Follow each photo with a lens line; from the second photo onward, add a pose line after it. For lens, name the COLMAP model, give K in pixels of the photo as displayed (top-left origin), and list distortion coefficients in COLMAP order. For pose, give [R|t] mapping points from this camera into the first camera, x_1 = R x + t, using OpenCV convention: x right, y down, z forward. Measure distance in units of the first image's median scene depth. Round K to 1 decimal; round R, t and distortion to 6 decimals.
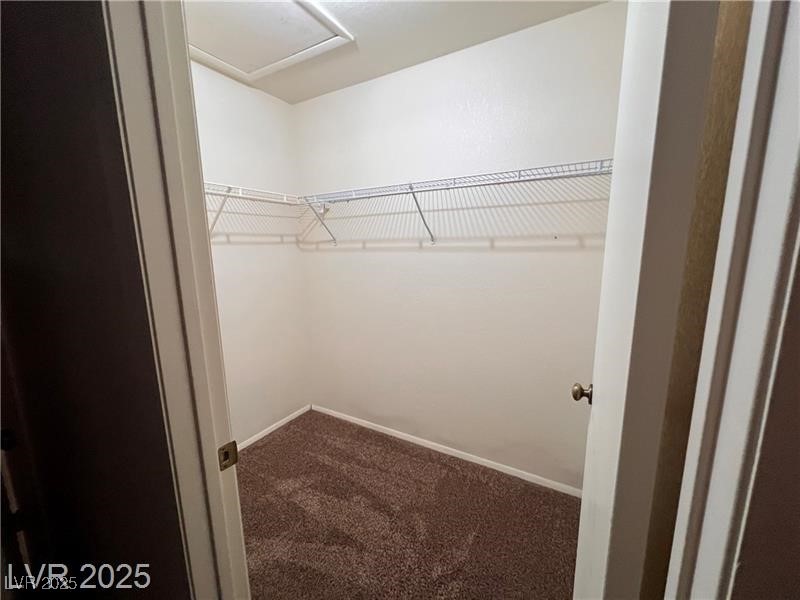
lens RADIAL K [[322.1, 0, 399.8], [0, 322.1, 300.5], [0, 0, 1]] dist [0.000071, 0.000000]
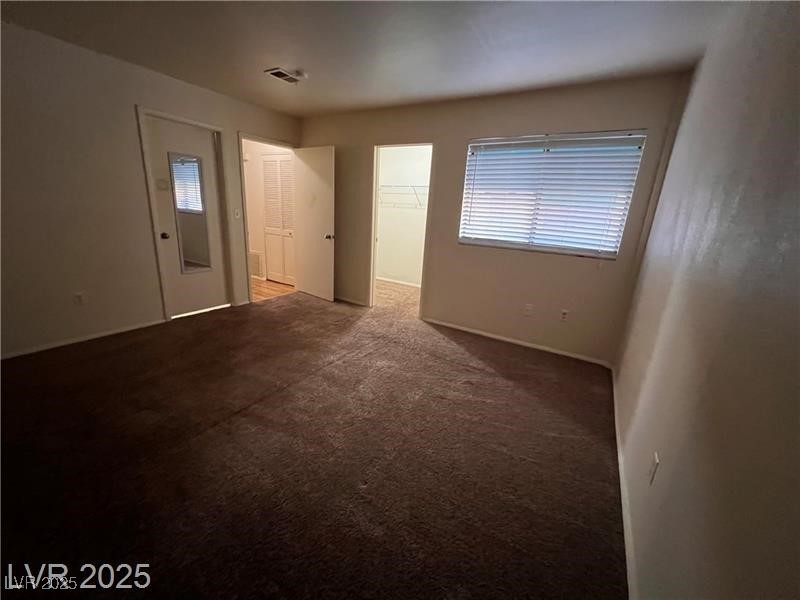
lens RADIAL K [[322.1, 0, 400.1], [0, 322.1, 298.0], [0, 0, 1]] dist [0.000071, 0.000000]
pose [[0.997951, 0.063978, 0.000230, -0.009065], [-0.063670, 0.992784, 0.101617, 0.280084], [0.006273, -0.101424, 0.994824, -1.529113]]
